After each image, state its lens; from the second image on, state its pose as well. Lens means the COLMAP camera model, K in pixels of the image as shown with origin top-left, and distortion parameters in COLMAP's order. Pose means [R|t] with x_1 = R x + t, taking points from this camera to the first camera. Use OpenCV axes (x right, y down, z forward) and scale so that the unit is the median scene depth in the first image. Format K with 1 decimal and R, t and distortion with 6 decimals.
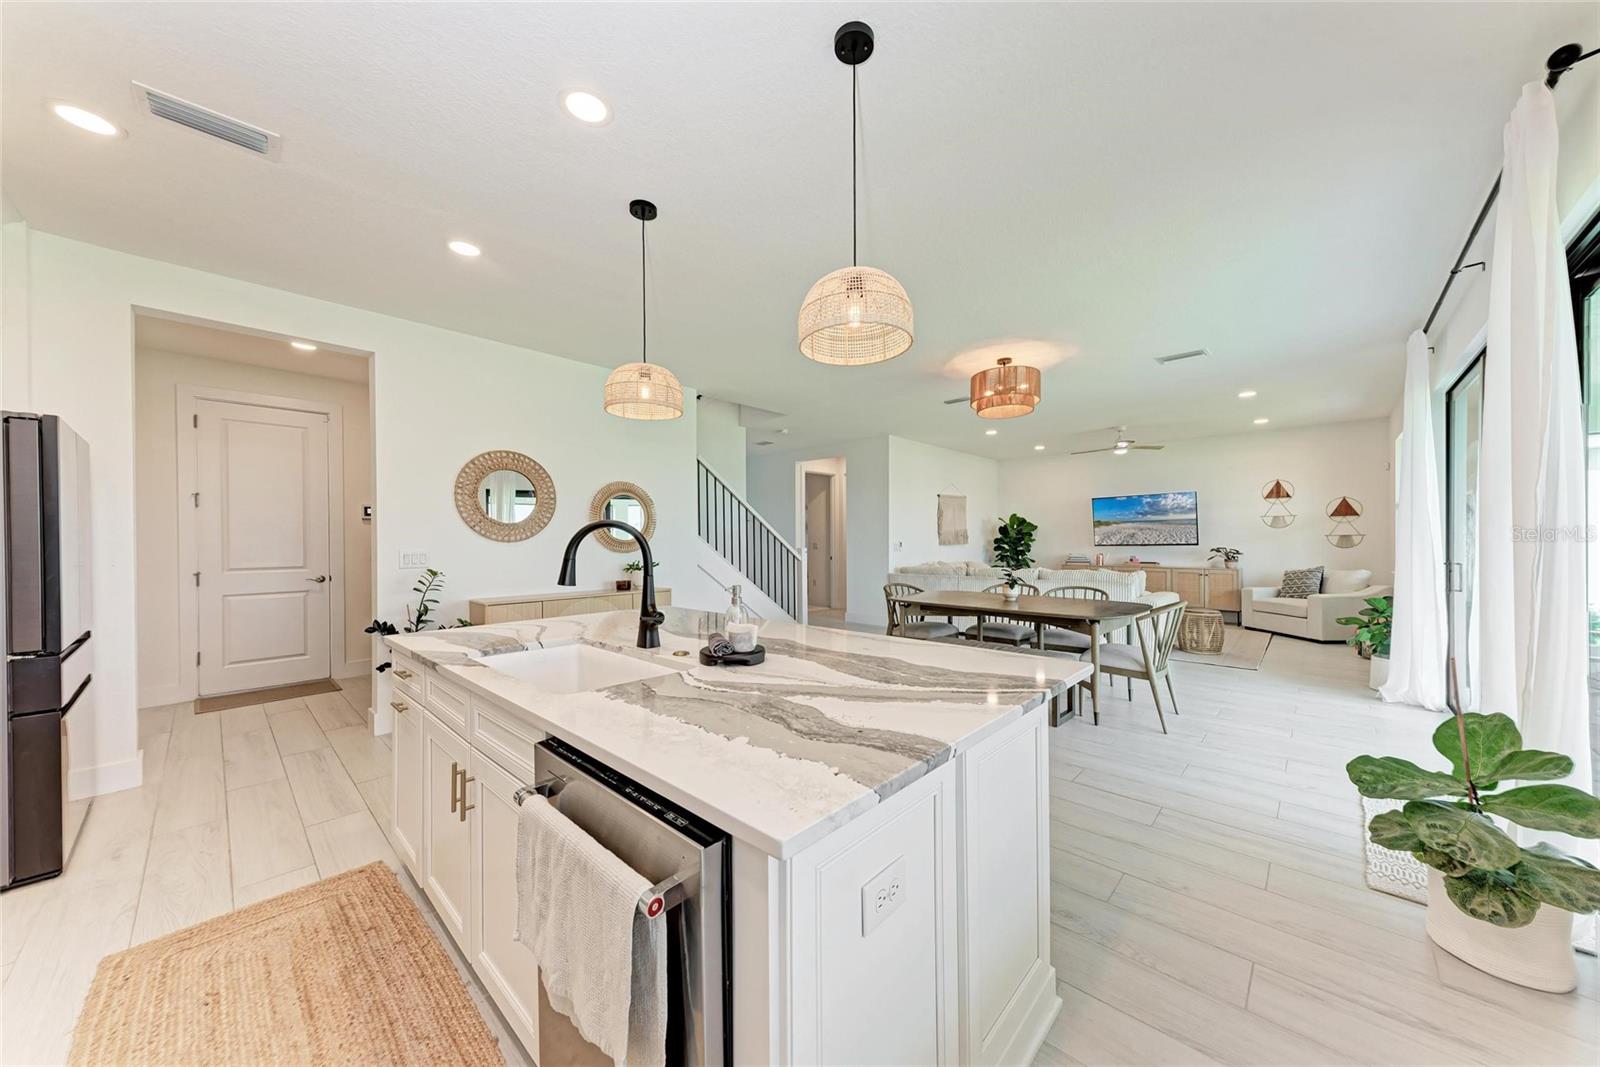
lens RADIAL K [[547.6, 0, 802.4], [0, 547.6, 539.4], [0, 0, 1]] dist [0.016505, -0.001645]
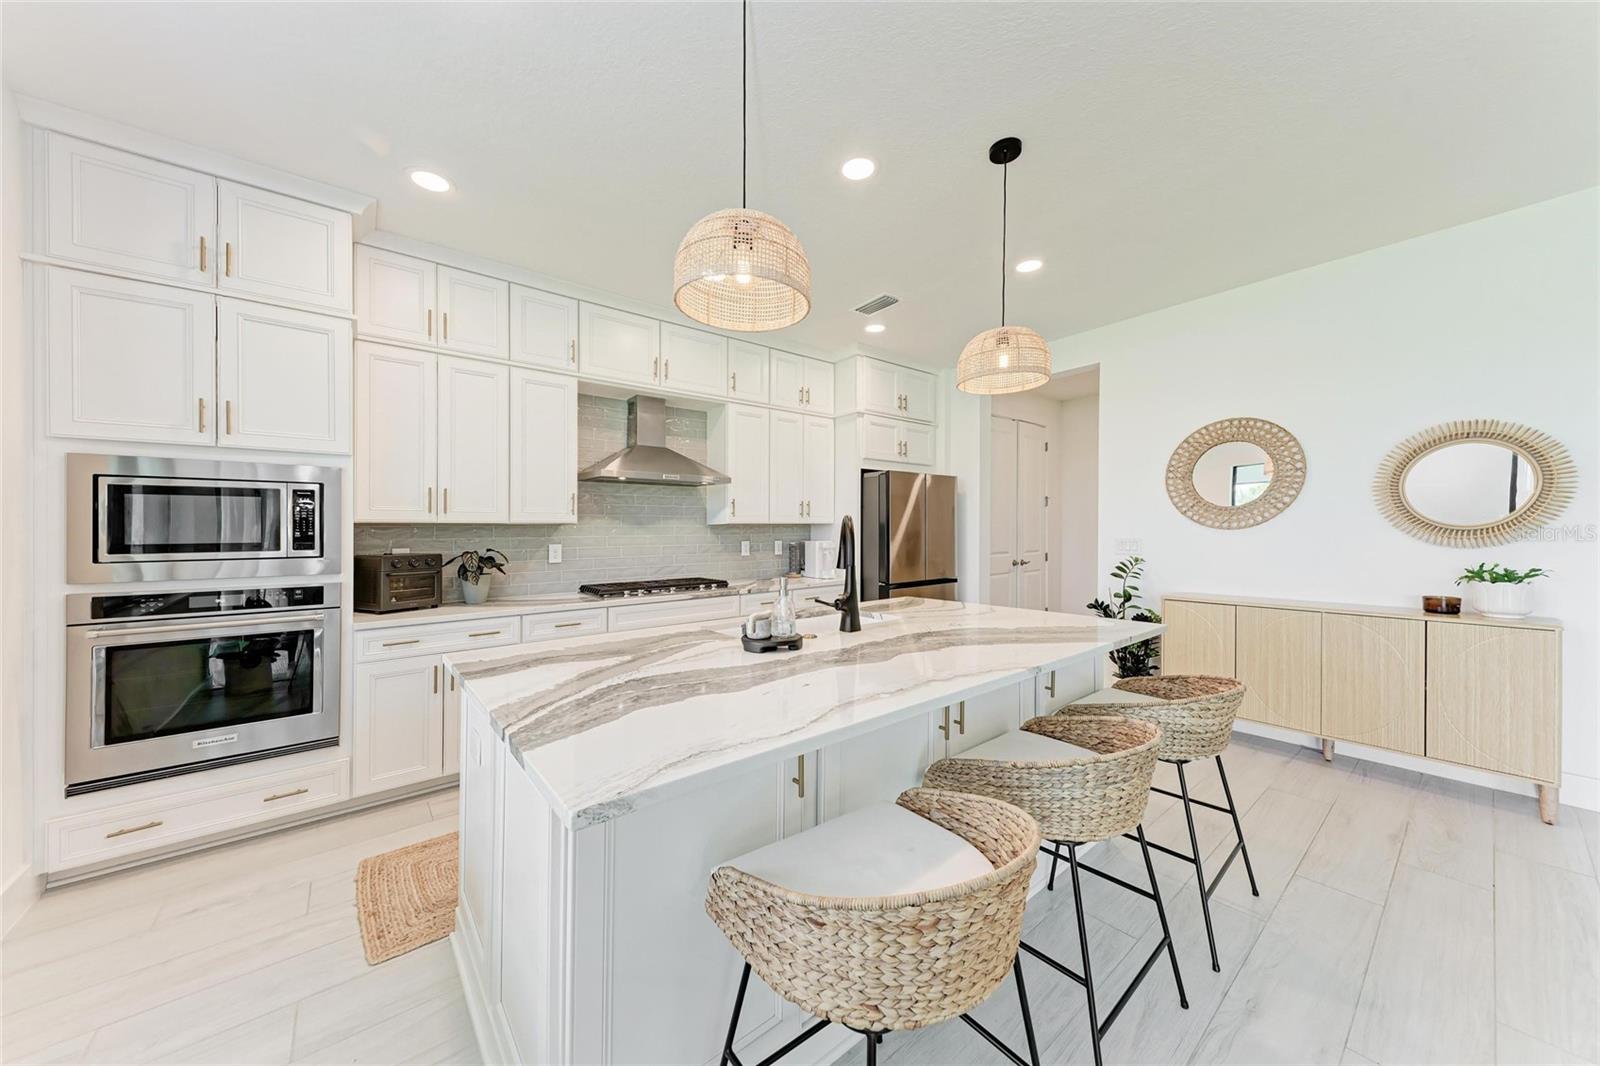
lens RADIAL K [[547.6, 0, 810.2], [0, 547.6, 531.4], [0, 0, 1]] dist [0.016505, -0.001645]
pose [[-0.132121, 0.005165, -0.991220, 0.382213], [0.010705, 0.999936, 0.003783, -0.002132], [0.991176, -0.010111, -0.132168, 0.507513]]
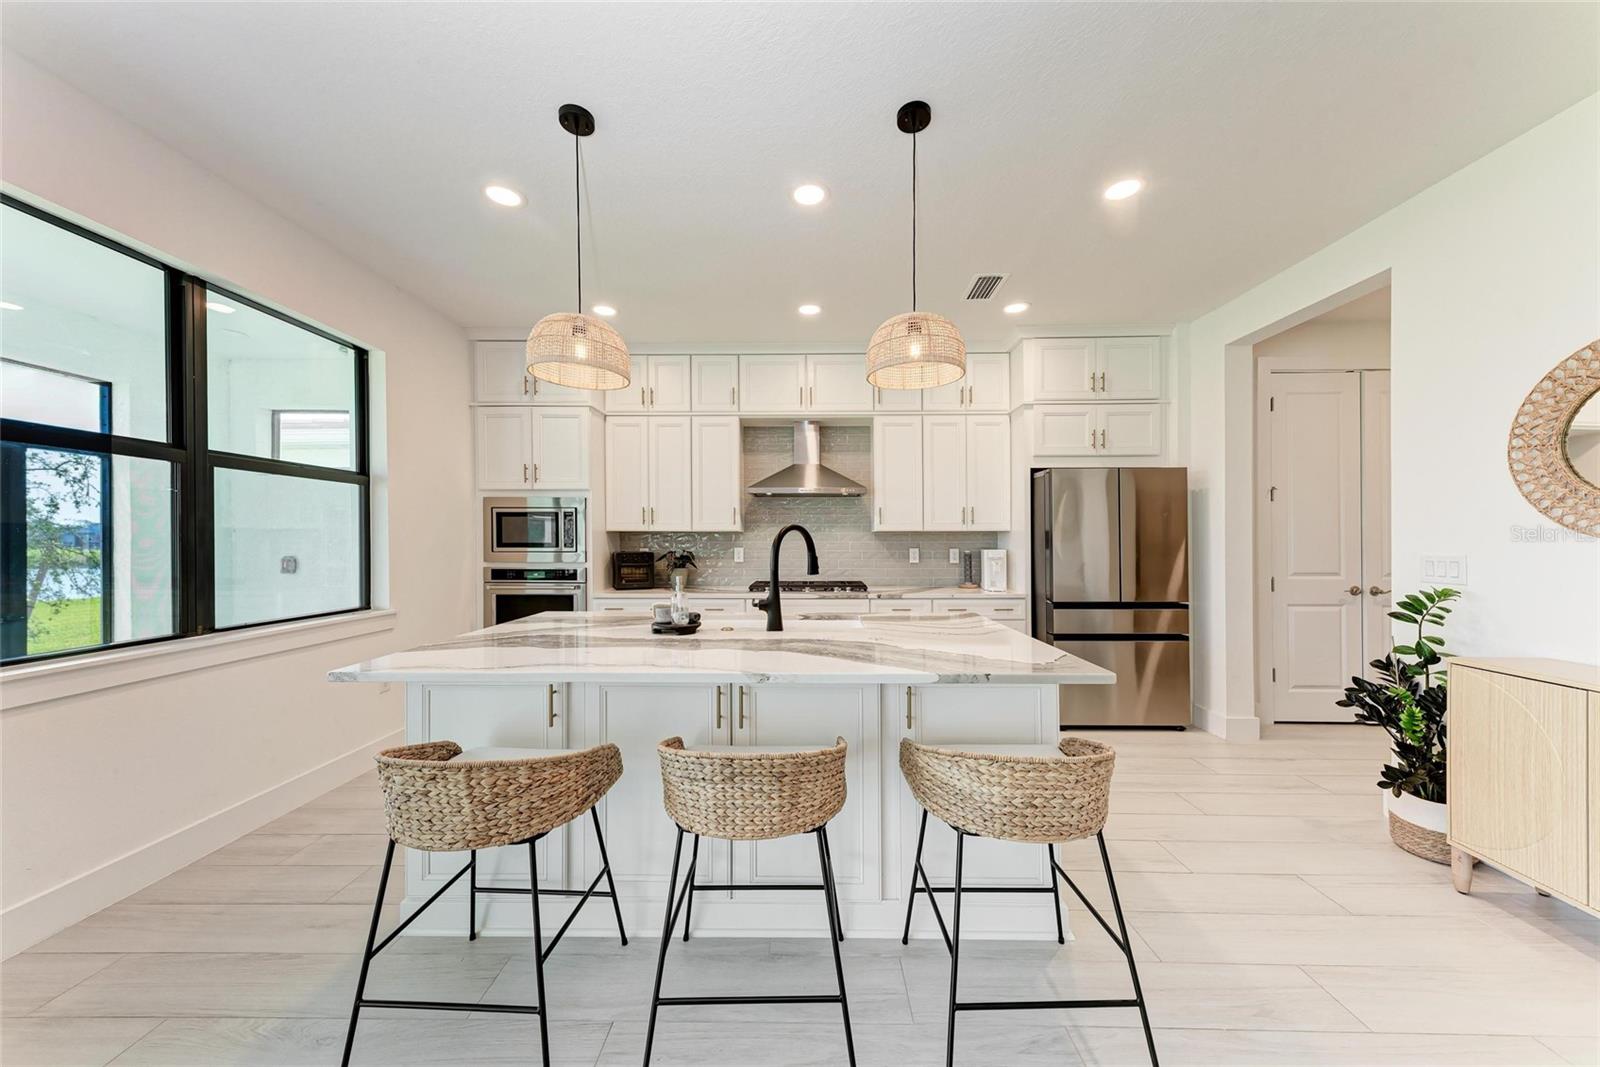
lens RADIAL K [[547.6, 0, 804.1], [0, 547.6, 545.5], [0, 0, 1]] dist [0.016505, -0.001645]
pose [[-0.735464, 0.010755, -0.677479, 0.221388], [0.003359, 0.999920, 0.012228, -0.000330], [0.677556, 0.006718, -0.735441, 0.919436]]
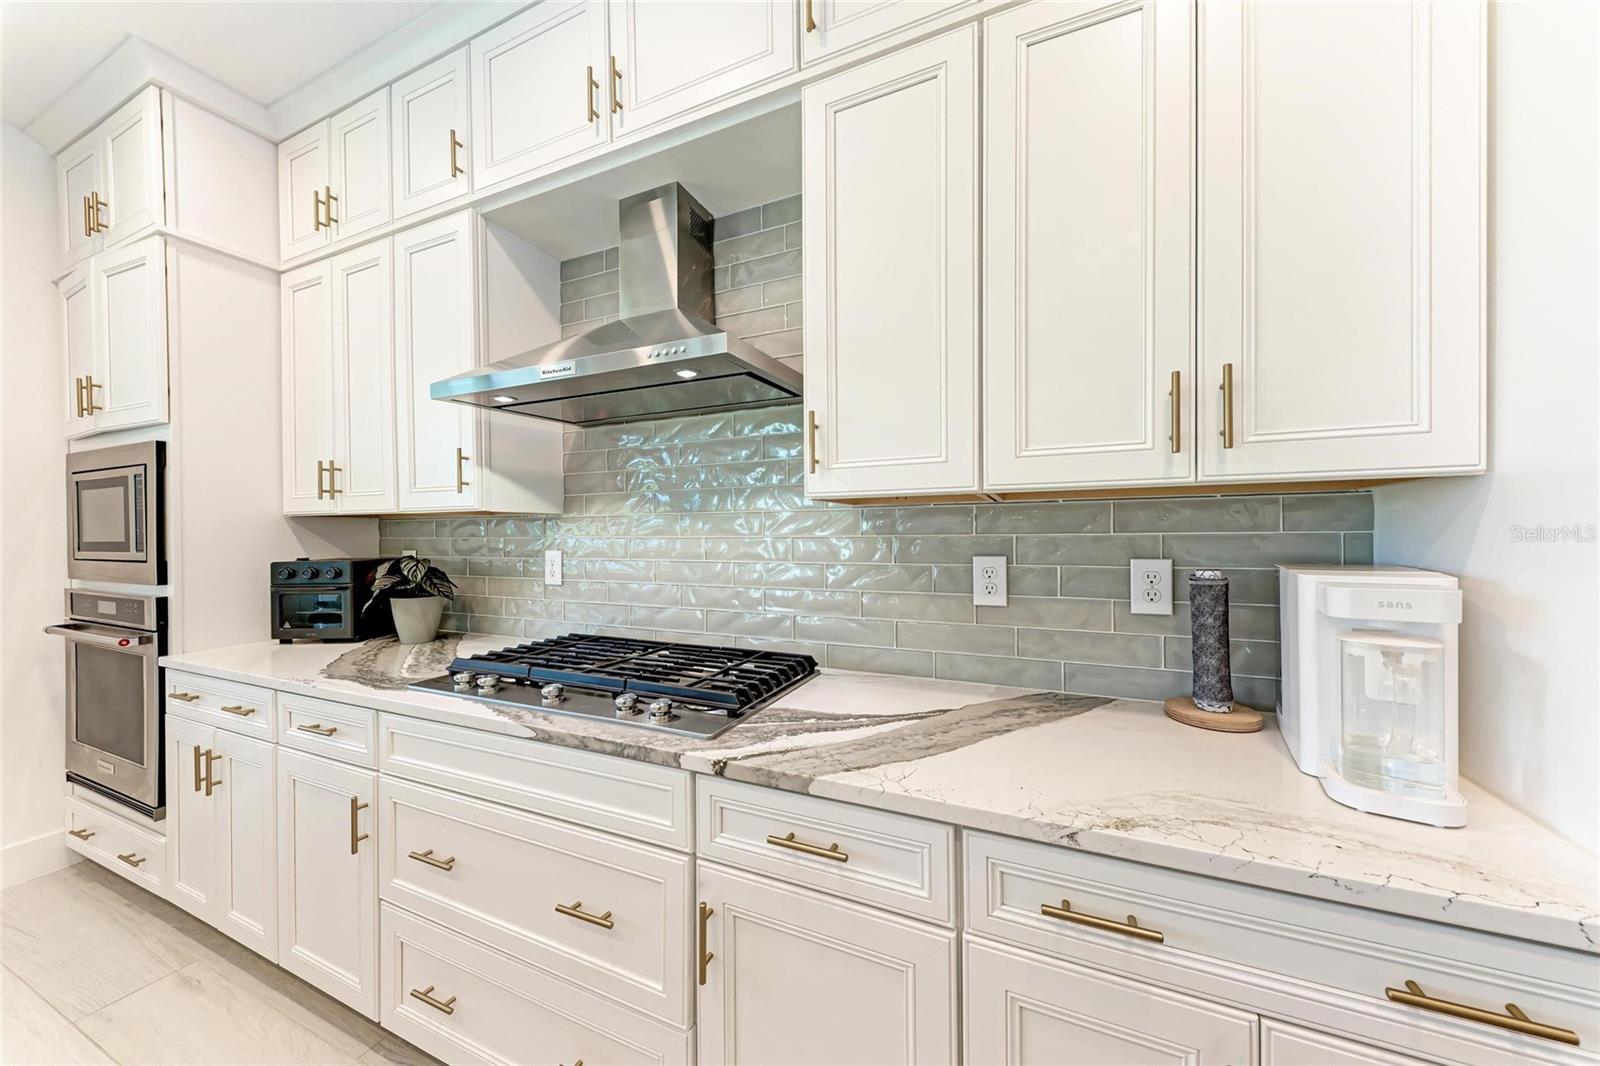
lens RADIAL K [[547.6, 0, 799.9], [0, 547.6, 537.5], [0, 0, 1]] dist [0.016505, -0.001645]
pose [[-0.945156, 0.013808, -0.326328, -0.516610], [0.011830, 0.999898, 0.008046, 0.004613], [0.326406, 0.003745, -0.945222, 0.506382]]
